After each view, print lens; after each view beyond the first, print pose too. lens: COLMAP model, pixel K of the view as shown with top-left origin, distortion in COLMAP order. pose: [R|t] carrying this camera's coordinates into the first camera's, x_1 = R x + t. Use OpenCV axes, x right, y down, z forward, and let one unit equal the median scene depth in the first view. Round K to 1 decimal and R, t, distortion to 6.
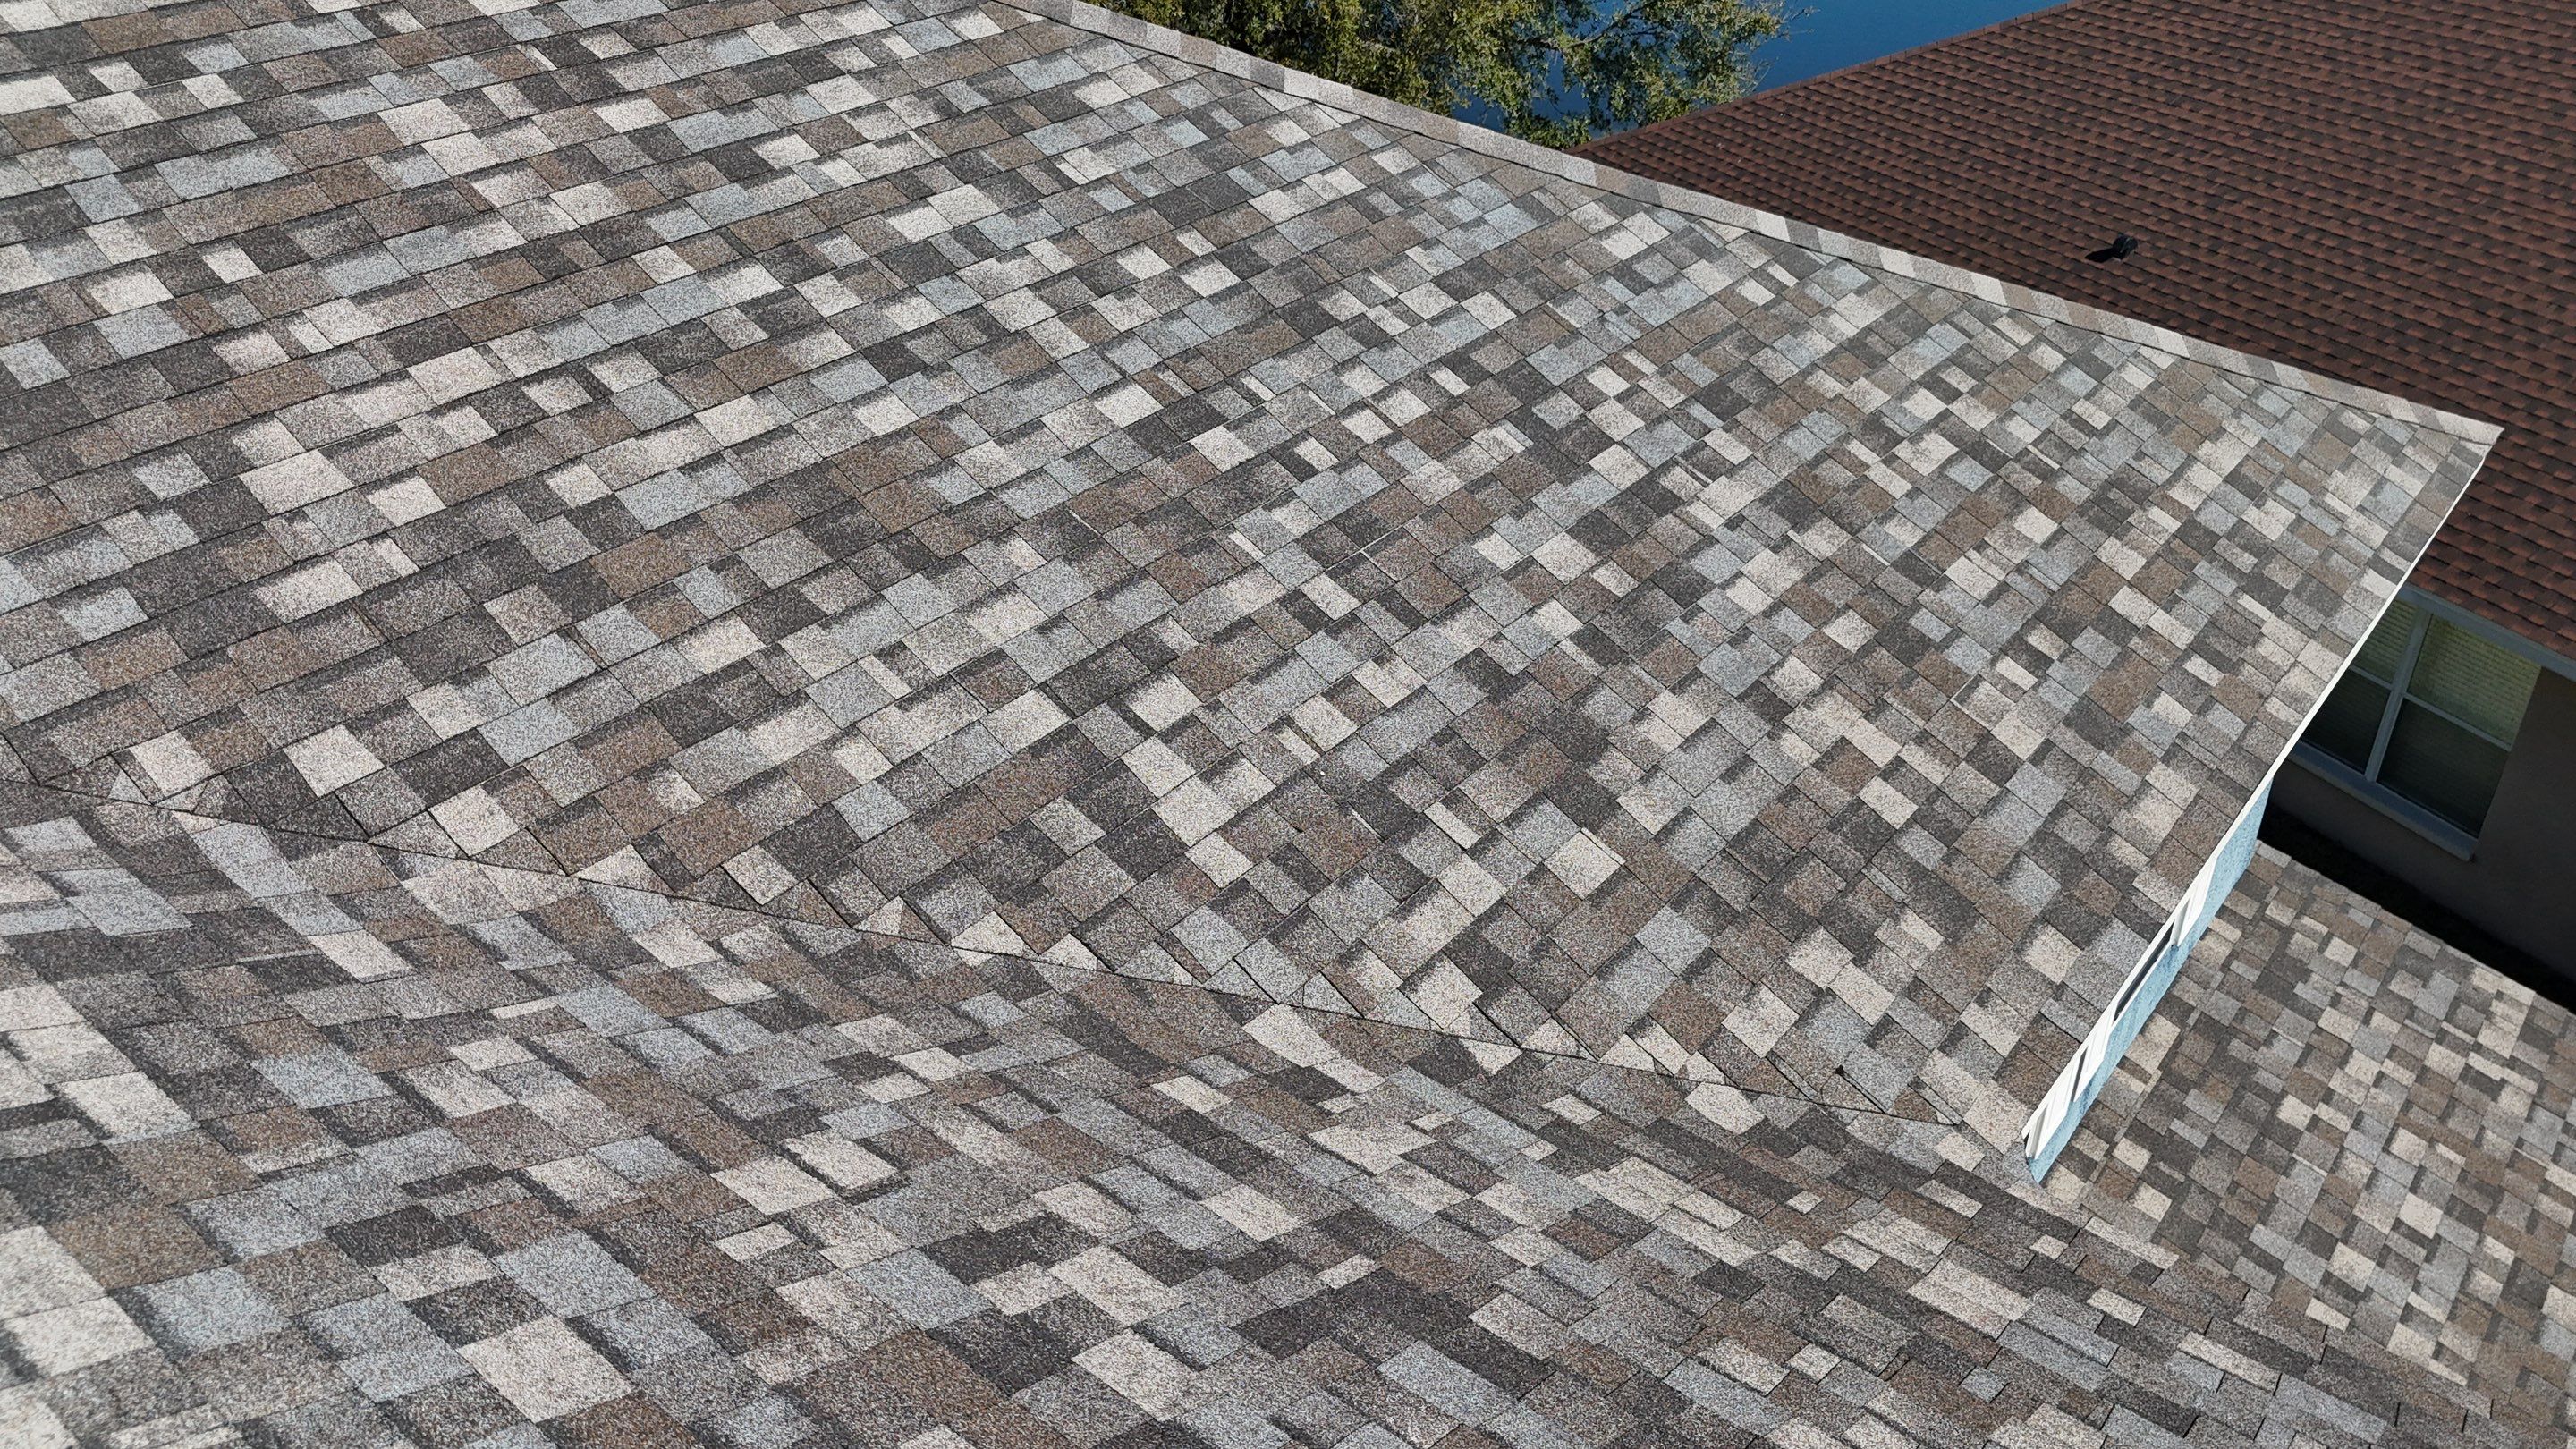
lens RADIAL K [[1903.7, 0, 1282.3], [0, 1903.7, 714.5], [0, 0, 1]] dist [0.069674, -0.064285]
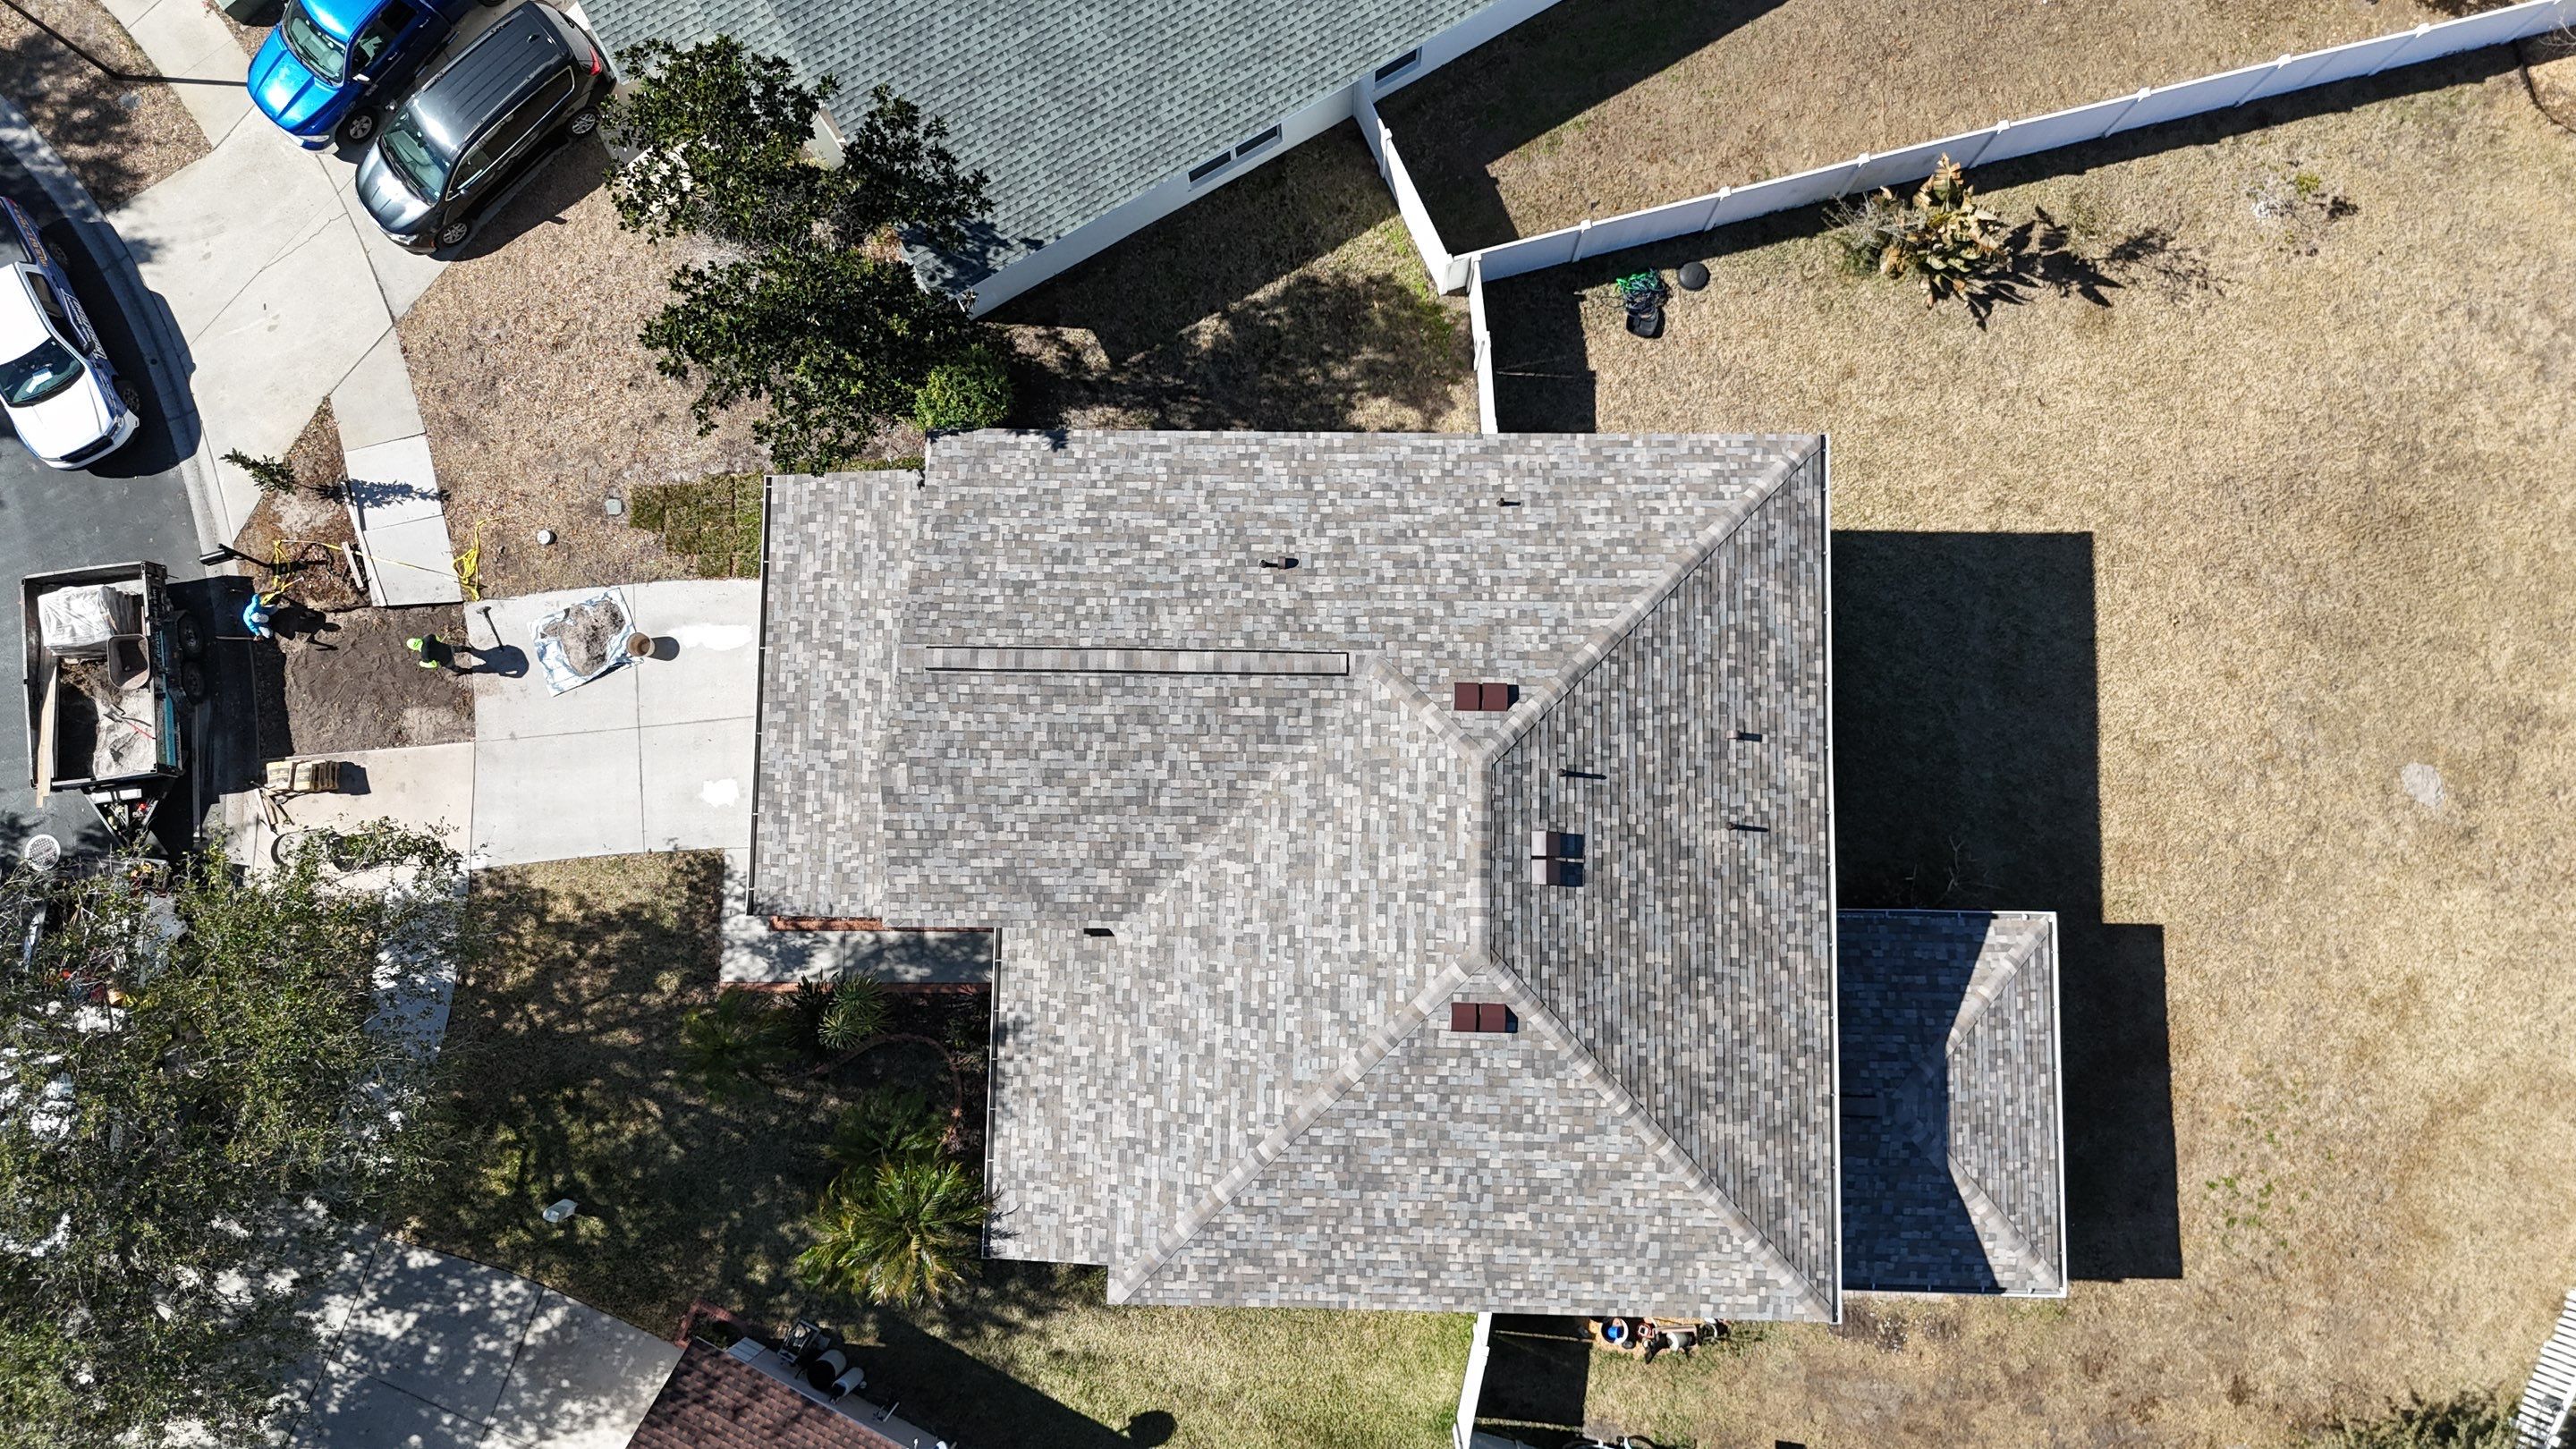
lens RADIAL K [[1903.7, 0, 1278.0], [0, 1903.7, 710.9], [0, 0, 1]] dist [0.069674, -0.064285]
pose [[-0.782048, 0.623068, -0.013637, -0.313973], [-0.285143, -0.338271, 0.896809, -4.222369], [0.554160, 0.705237, 0.442208, -1.560461]]
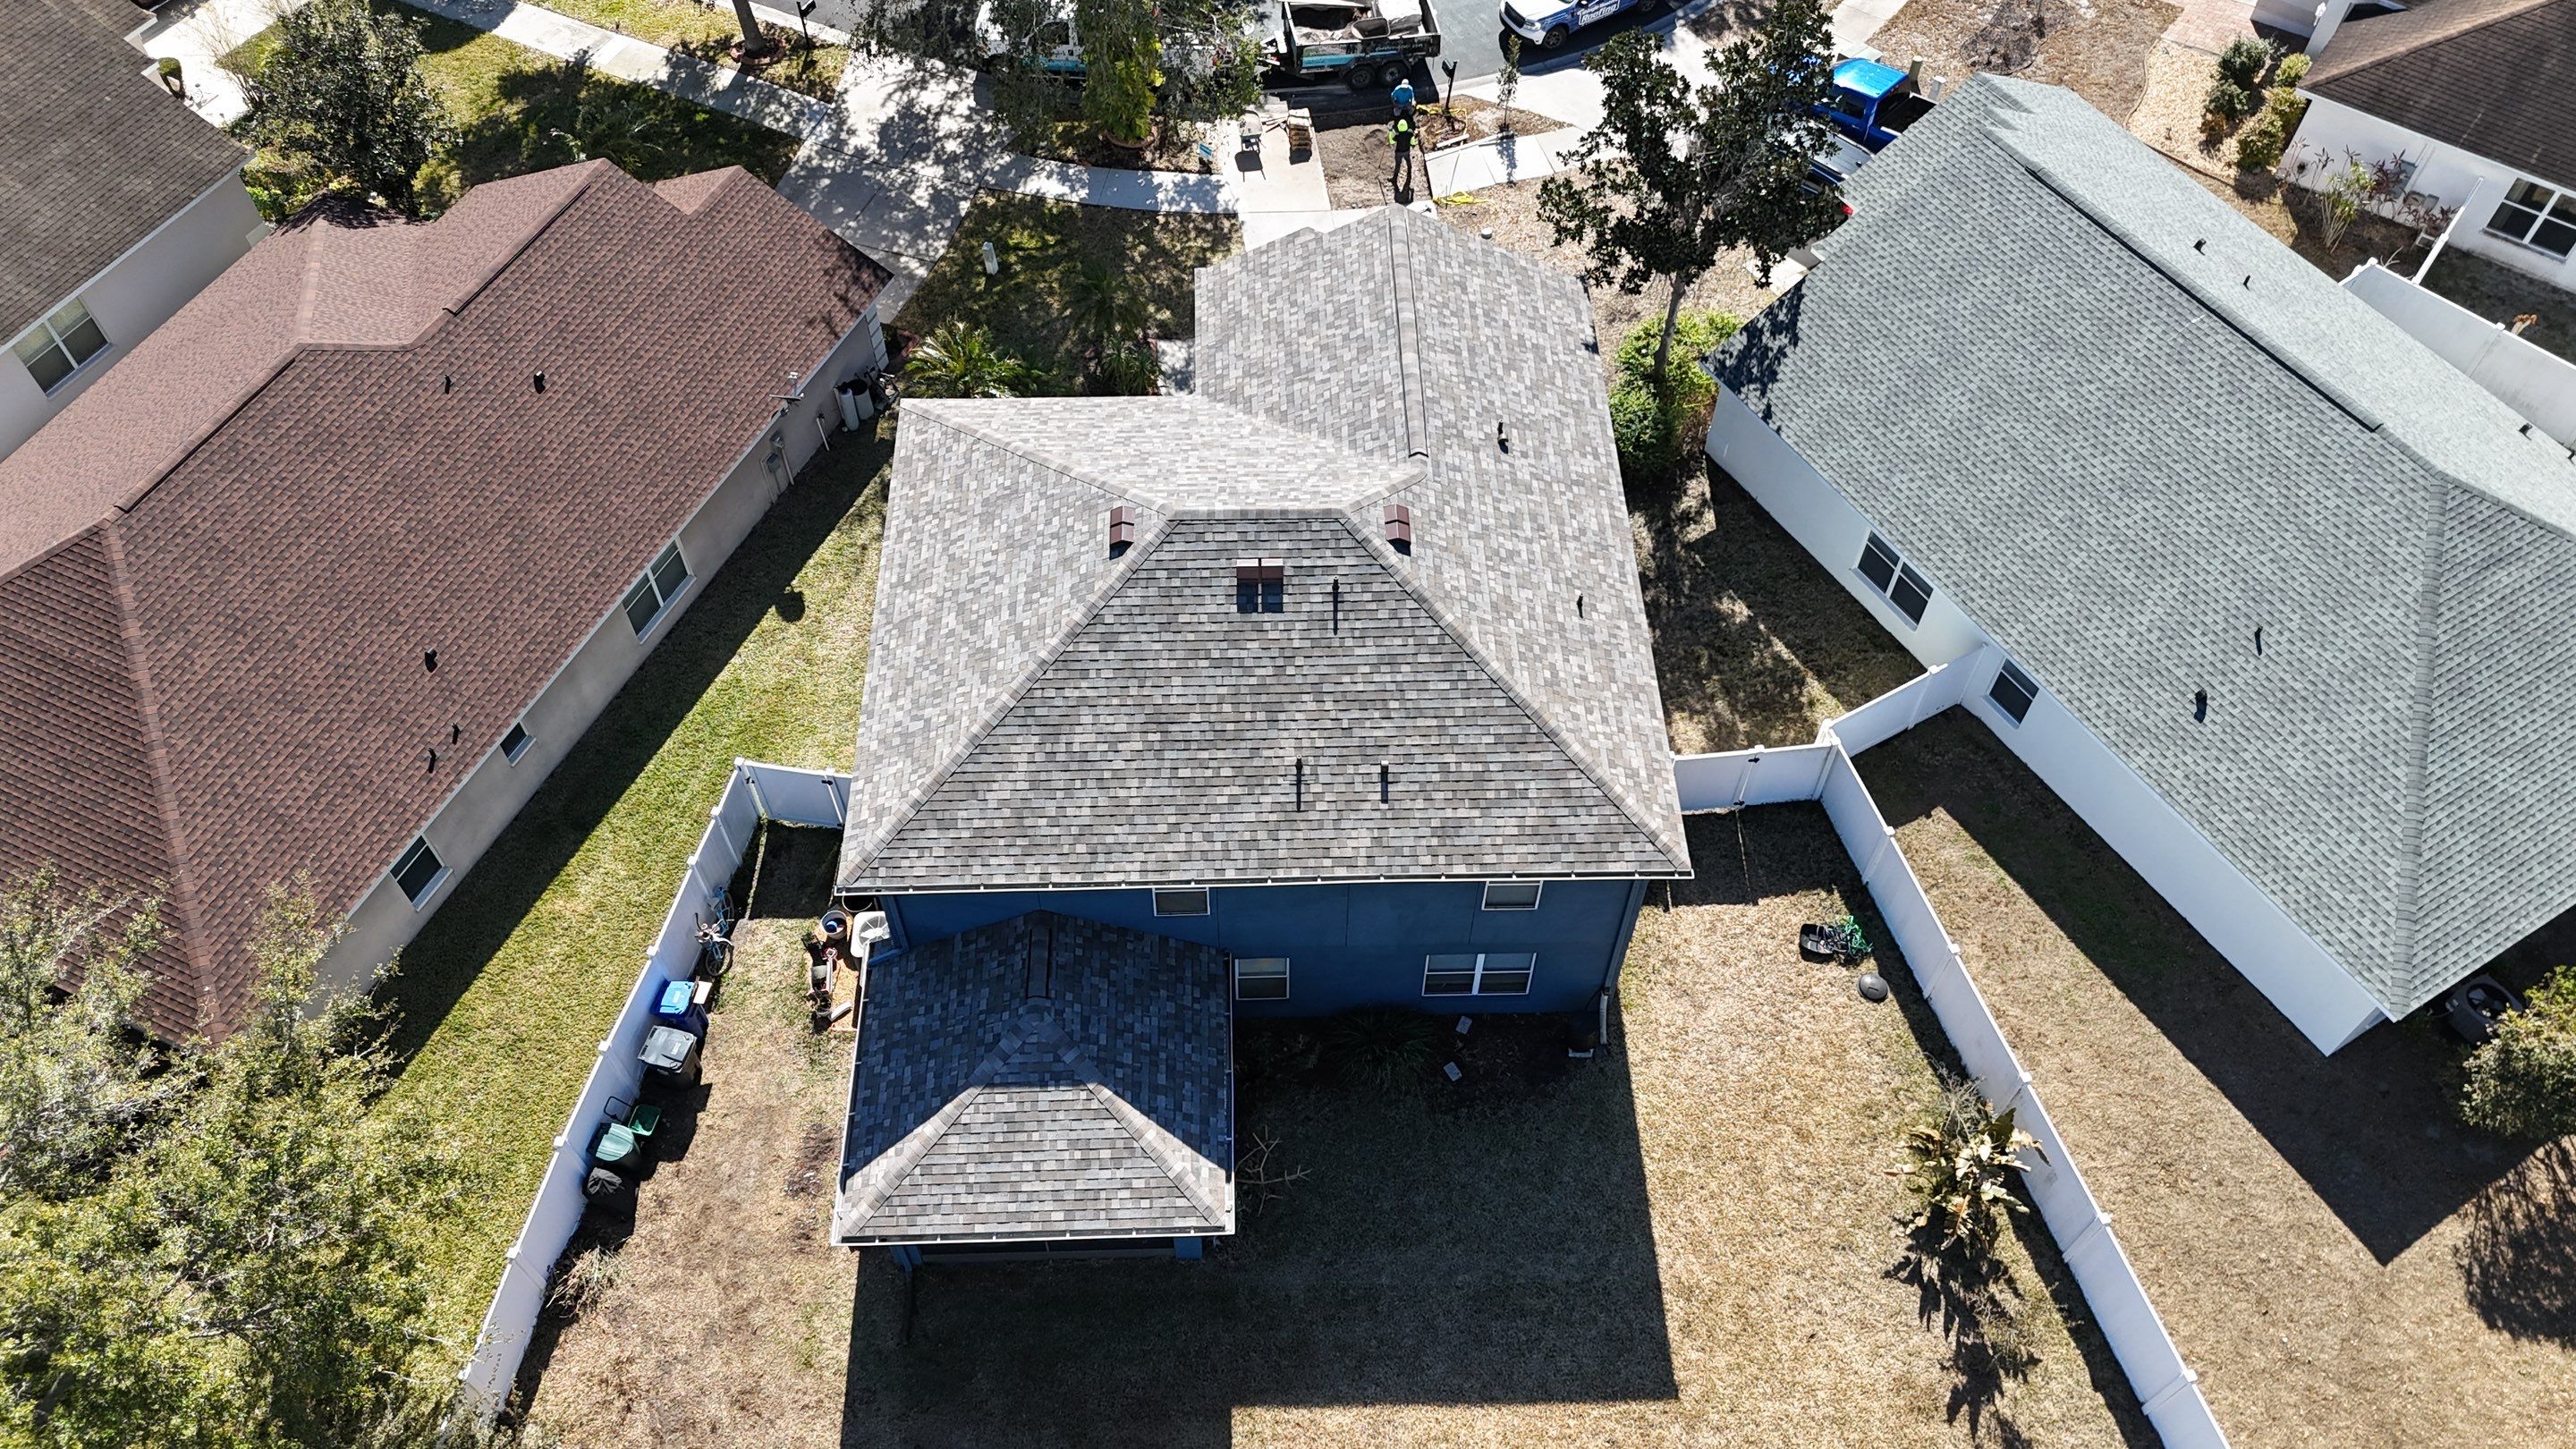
lens RADIAL K [[1903.7, 0, 1298.4], [0, 1903.7, 702.5], [0, 0, 1]] dist [0.069674, -0.064285]
pose [[-0.656483, -0.590340, 0.469605, -3.420887], [0.409369, 0.244083, 0.879113, -4.886758], [-0.633598, 0.769365, 0.081431, 0.876330]]
